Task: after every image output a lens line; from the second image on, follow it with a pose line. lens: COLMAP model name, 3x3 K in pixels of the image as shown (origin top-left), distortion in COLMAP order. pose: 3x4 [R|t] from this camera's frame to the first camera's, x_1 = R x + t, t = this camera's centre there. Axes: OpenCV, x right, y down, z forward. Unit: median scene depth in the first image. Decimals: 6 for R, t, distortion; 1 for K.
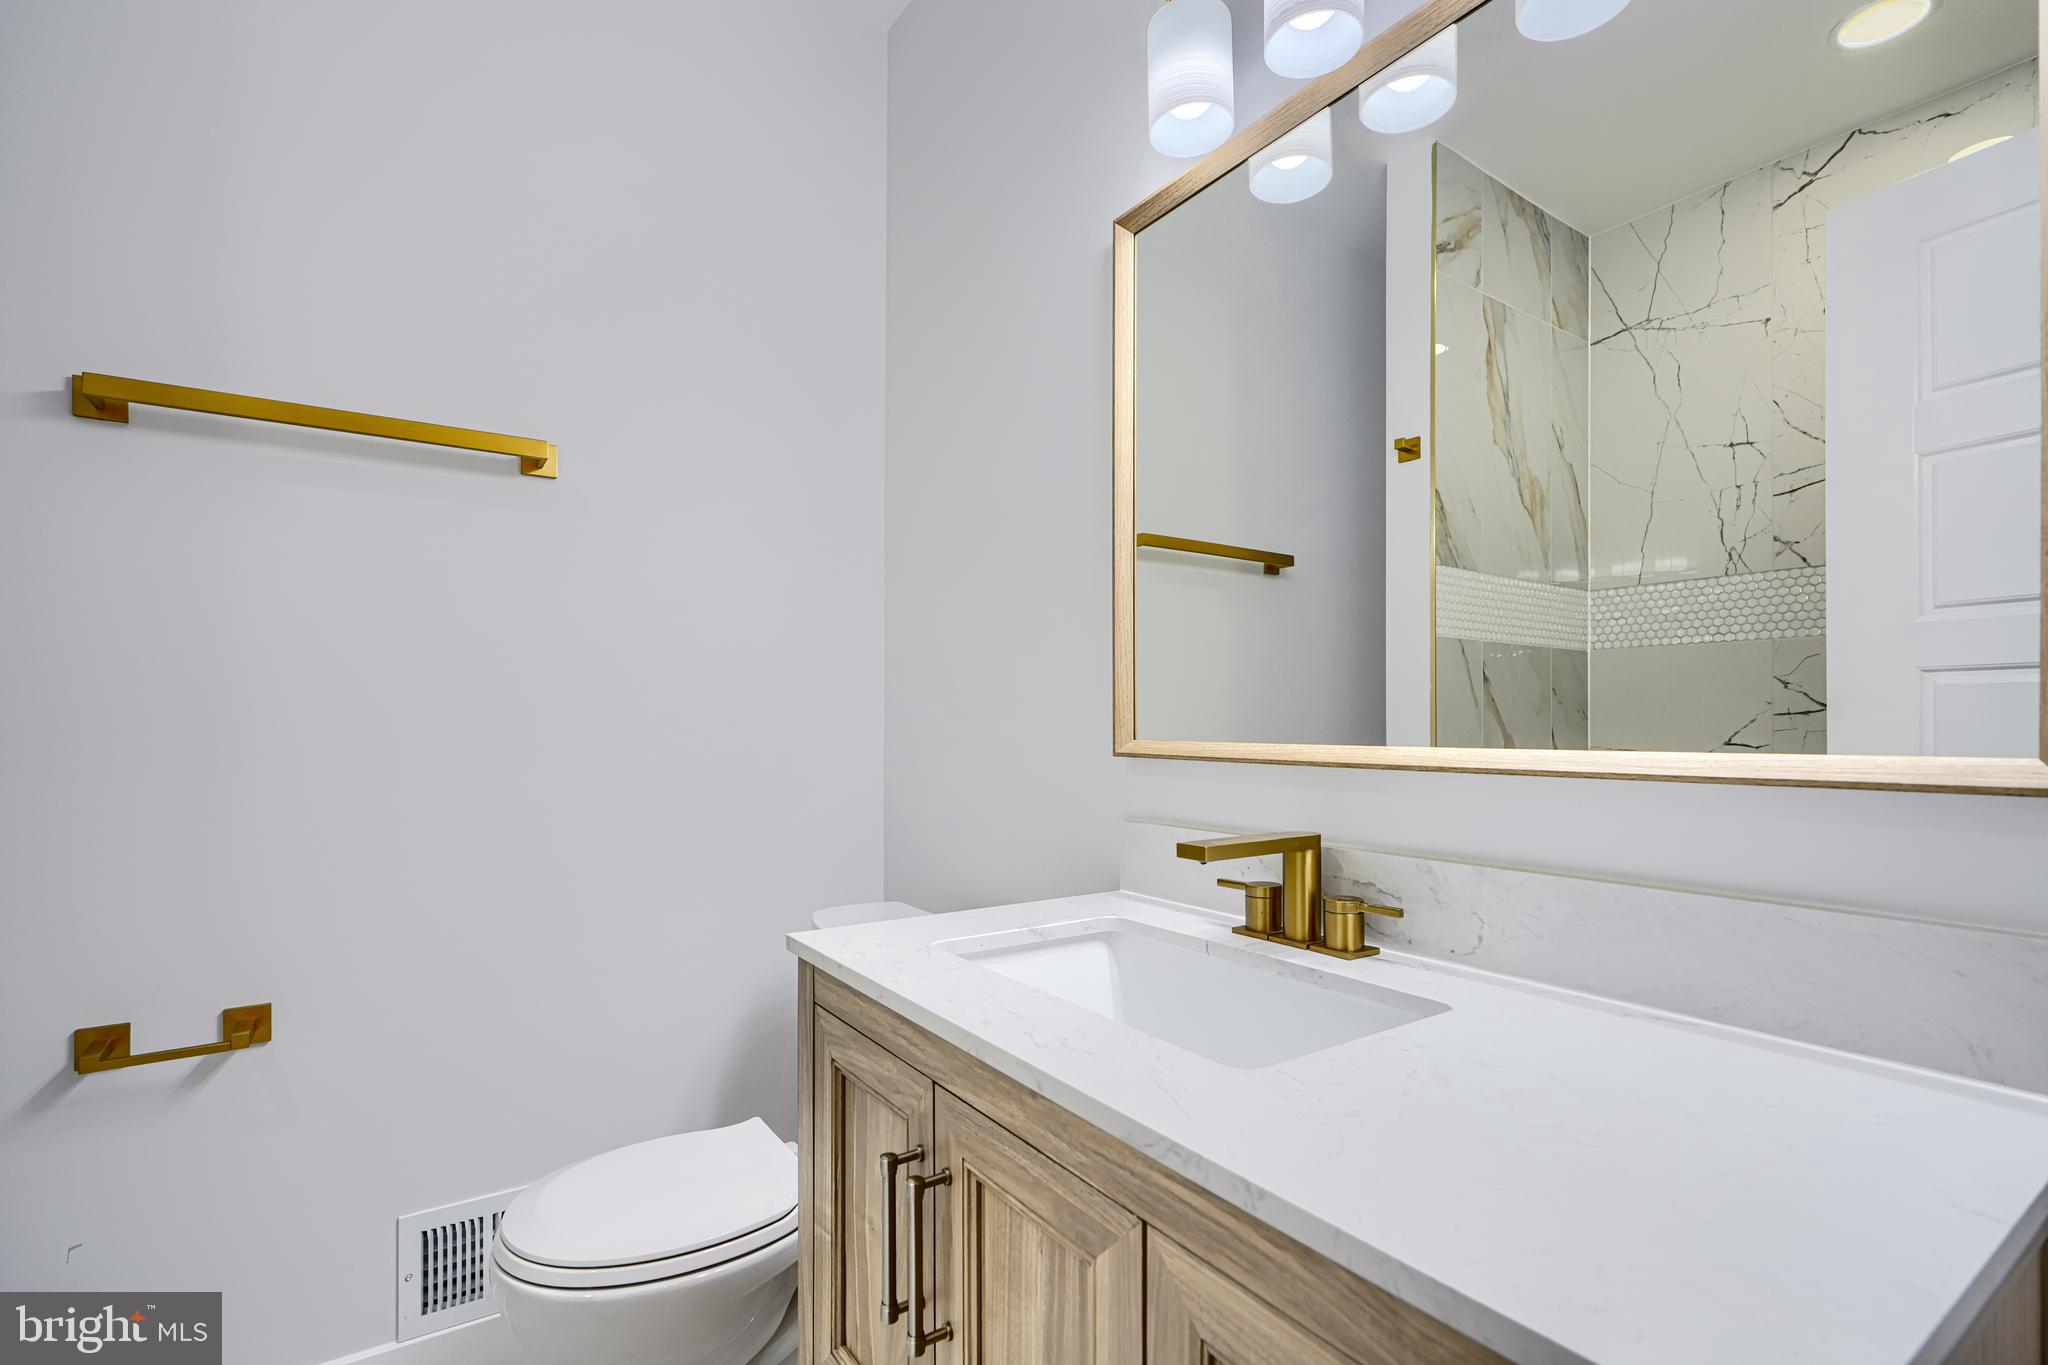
lens RADIAL K [[940.1, 0, 1021.1], [0, 940.1, 721.8], [0, 0, 1]] dist [0.002102, -0.000859]
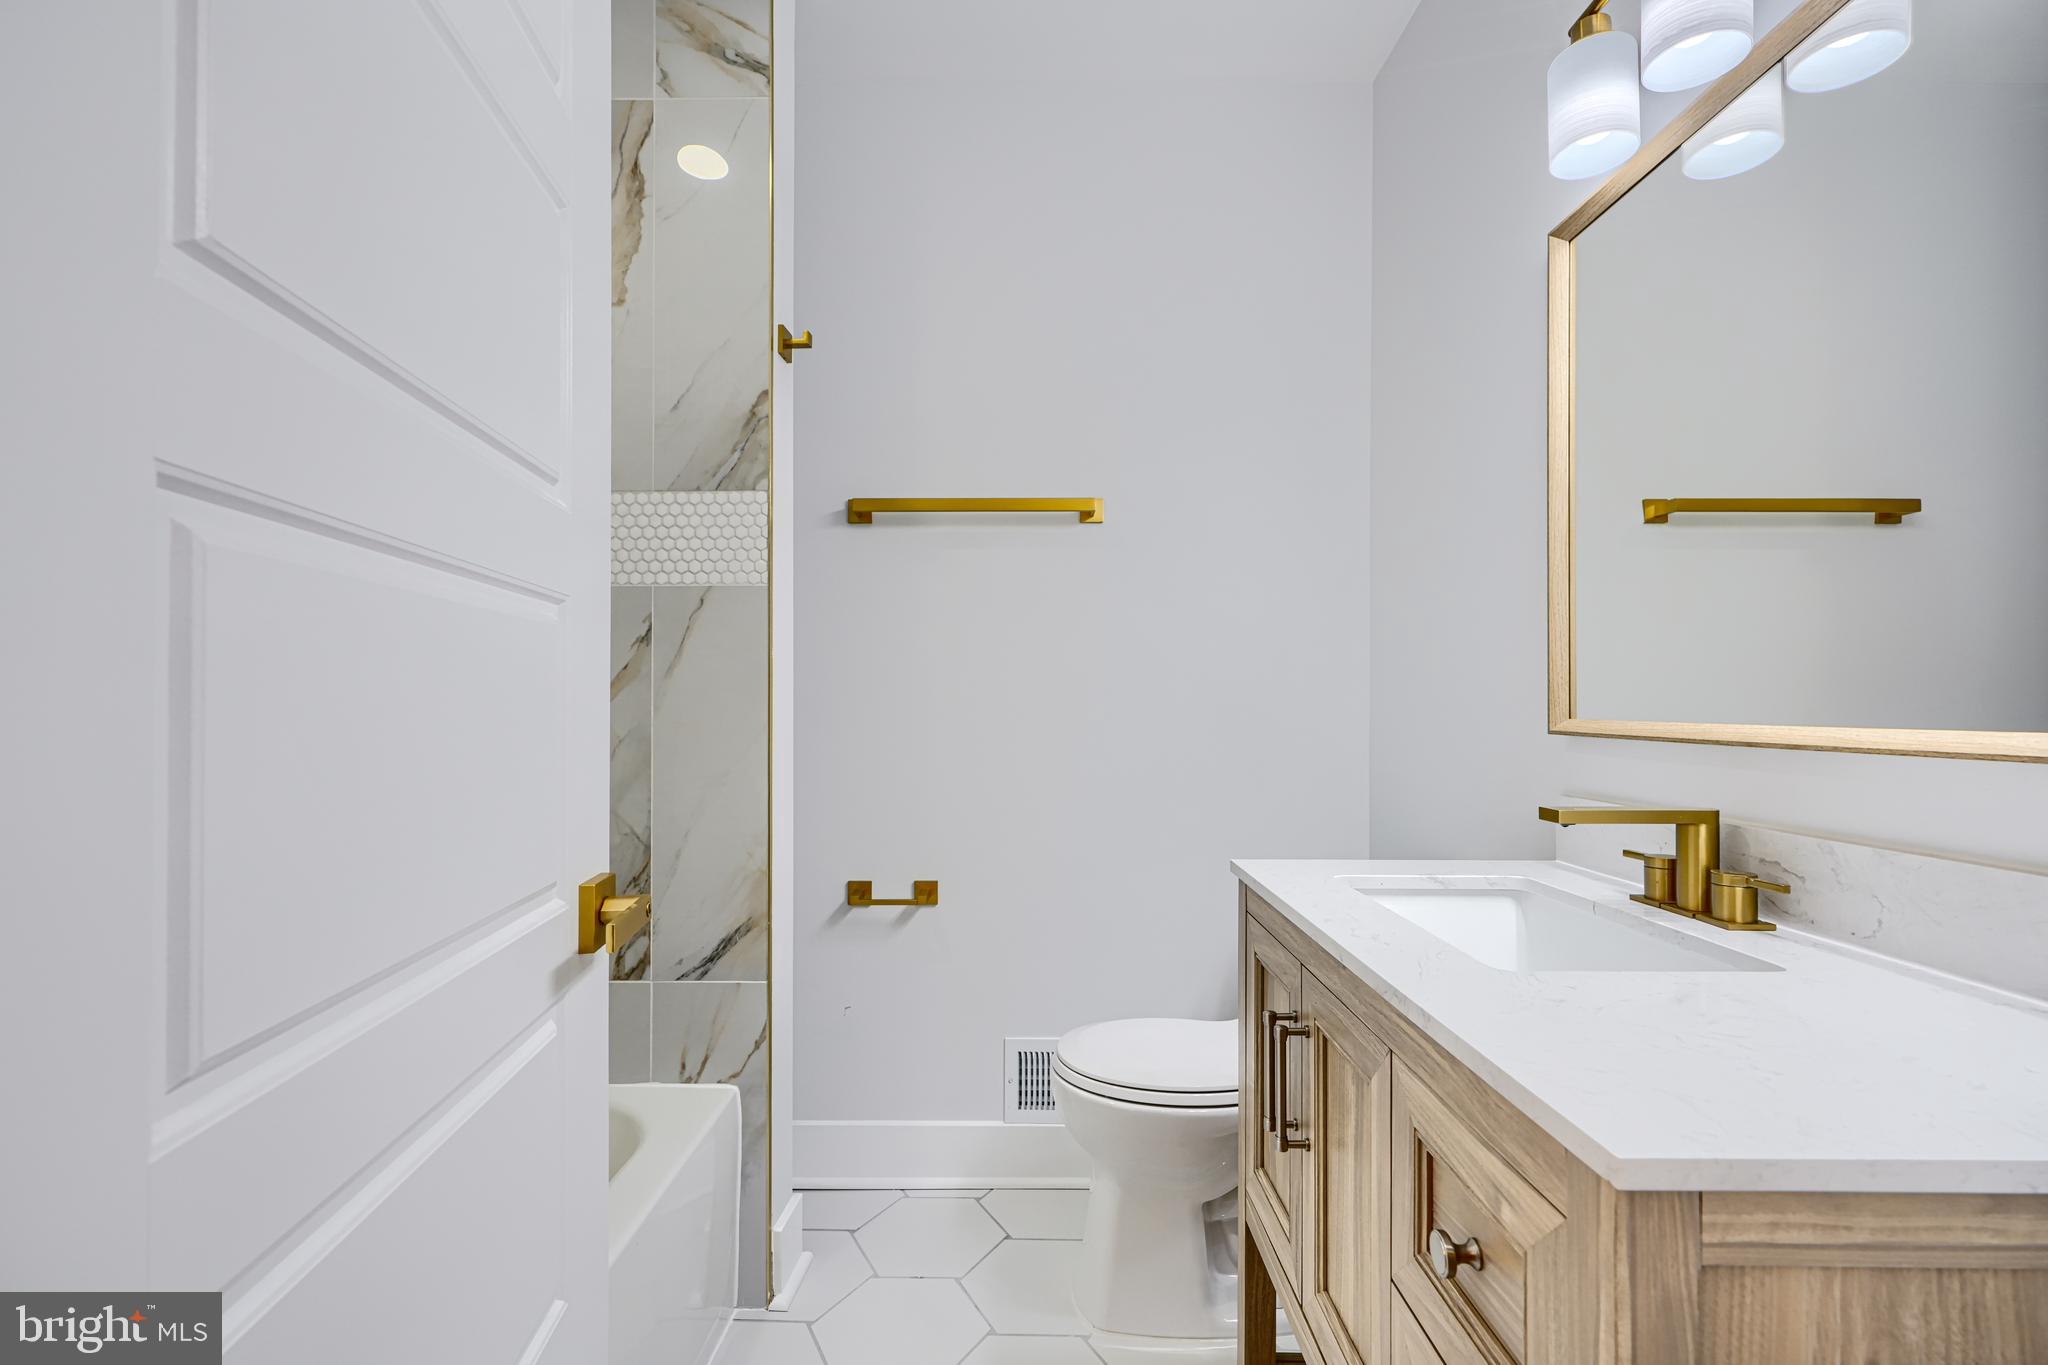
lens RADIAL K [[940.1, 0, 1013.6], [0, 940.1, 692.5], [0, 0, 1]] dist [0.002102, -0.000859]
pose [[0.820206, -0.005511, -0.572041, 0.264959], [-0.000811, 0.999941, -0.010797, 0.001807], [0.572067, 0.009319, 0.820154, -0.278814]]
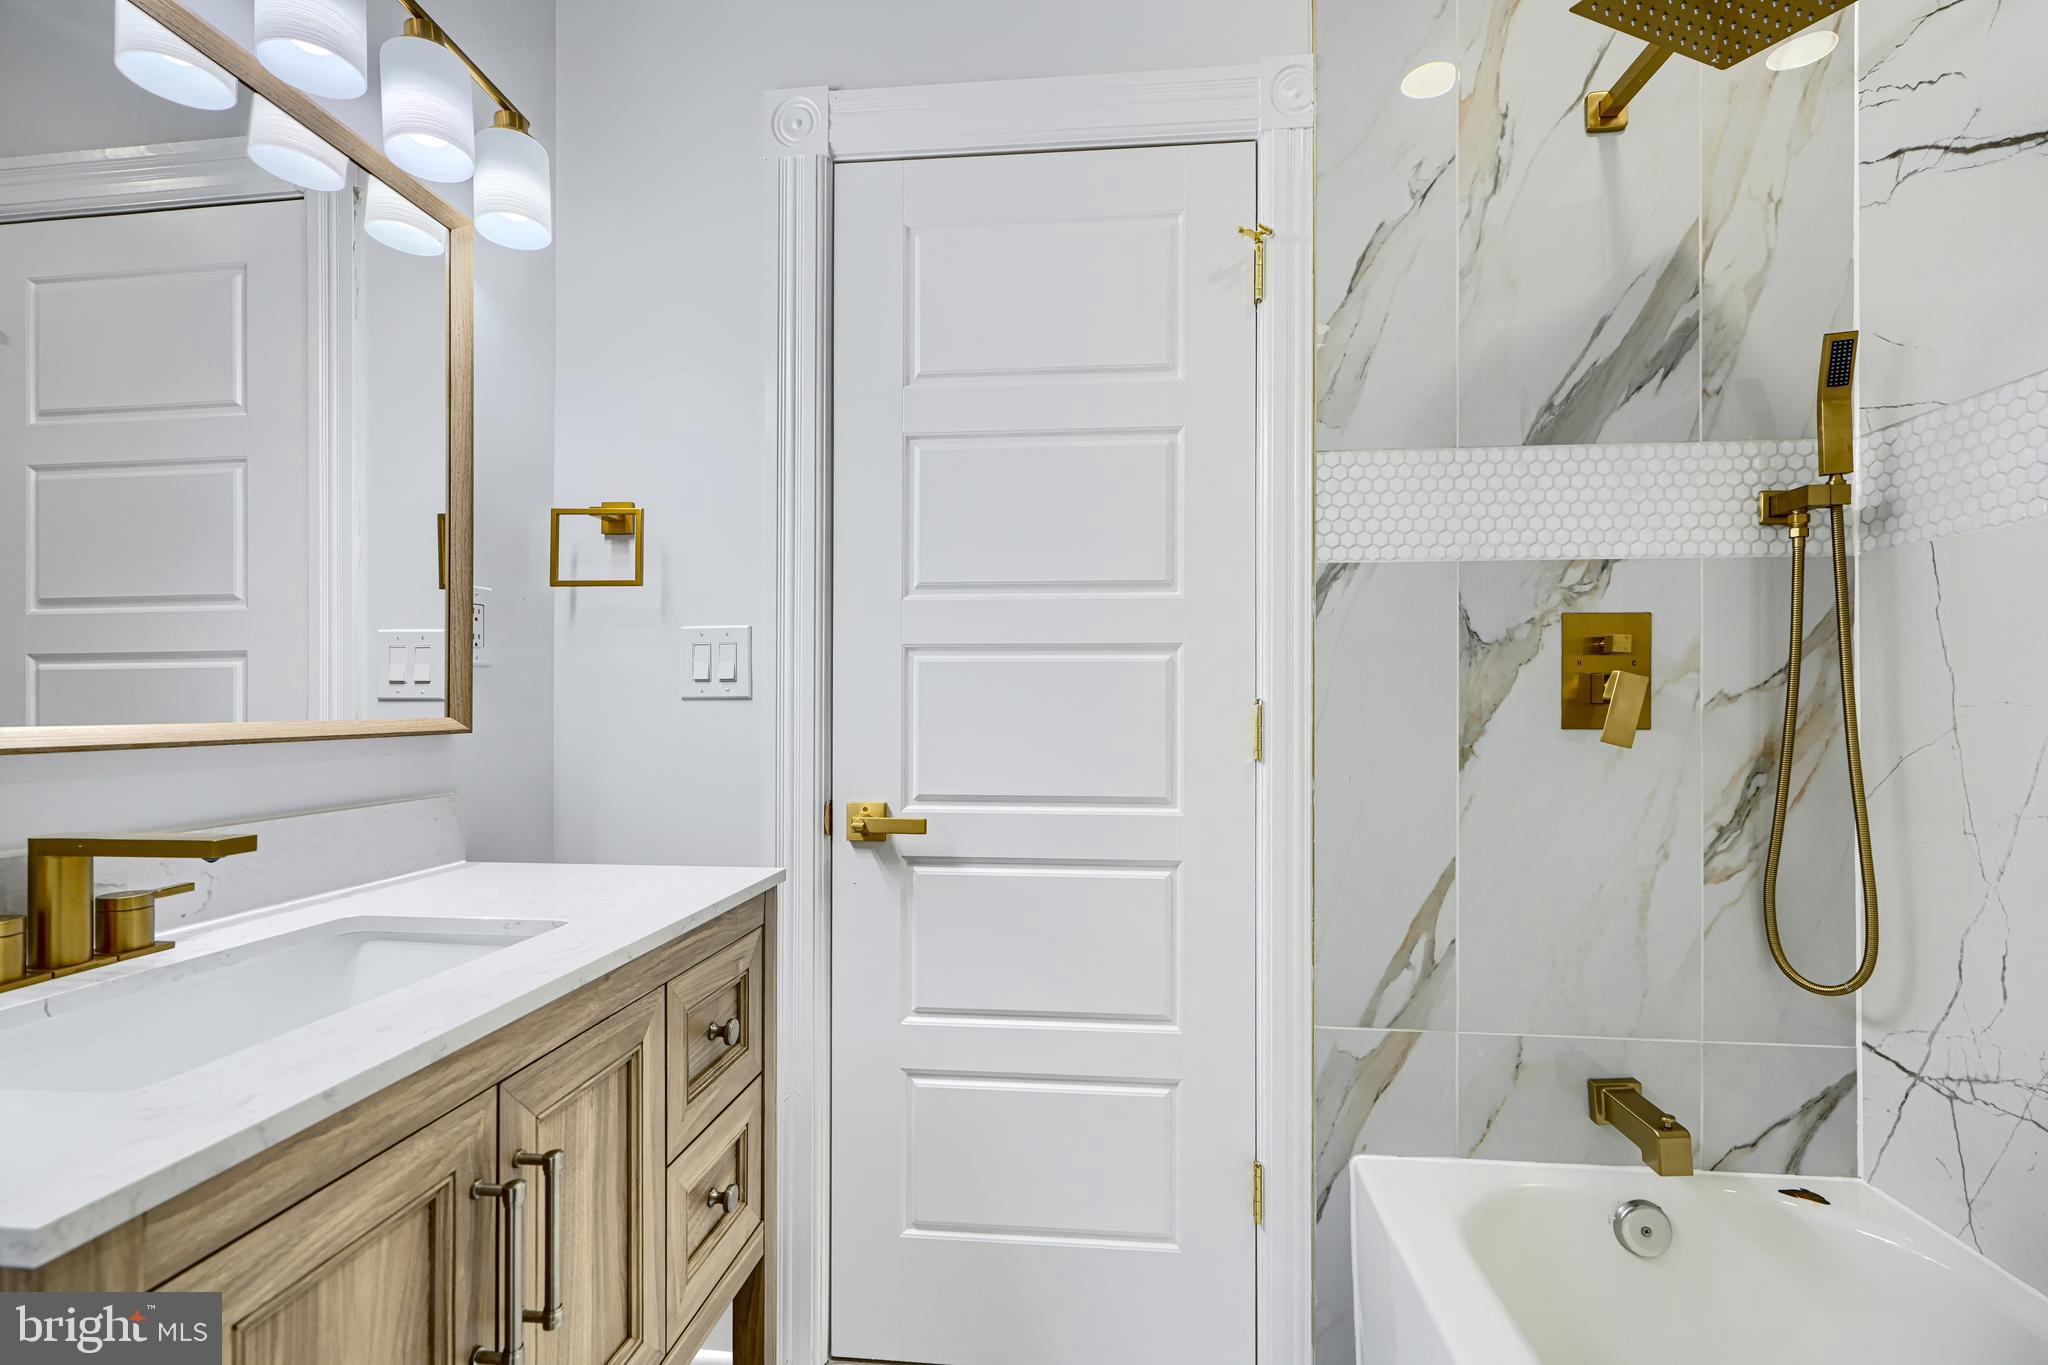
lens RADIAL K [[917.0, 0, 1021.2], [0, 917.0, 703.4], [0, 0, 1]] dist [0.000008, -0.000234]
pose [[-0.762104, 0.003815, 0.647443, -0.816145], [0.001295, 0.999990, -0.004368, 0.010002], [-0.647453, -0.002491, -0.762101, 1.032551]]
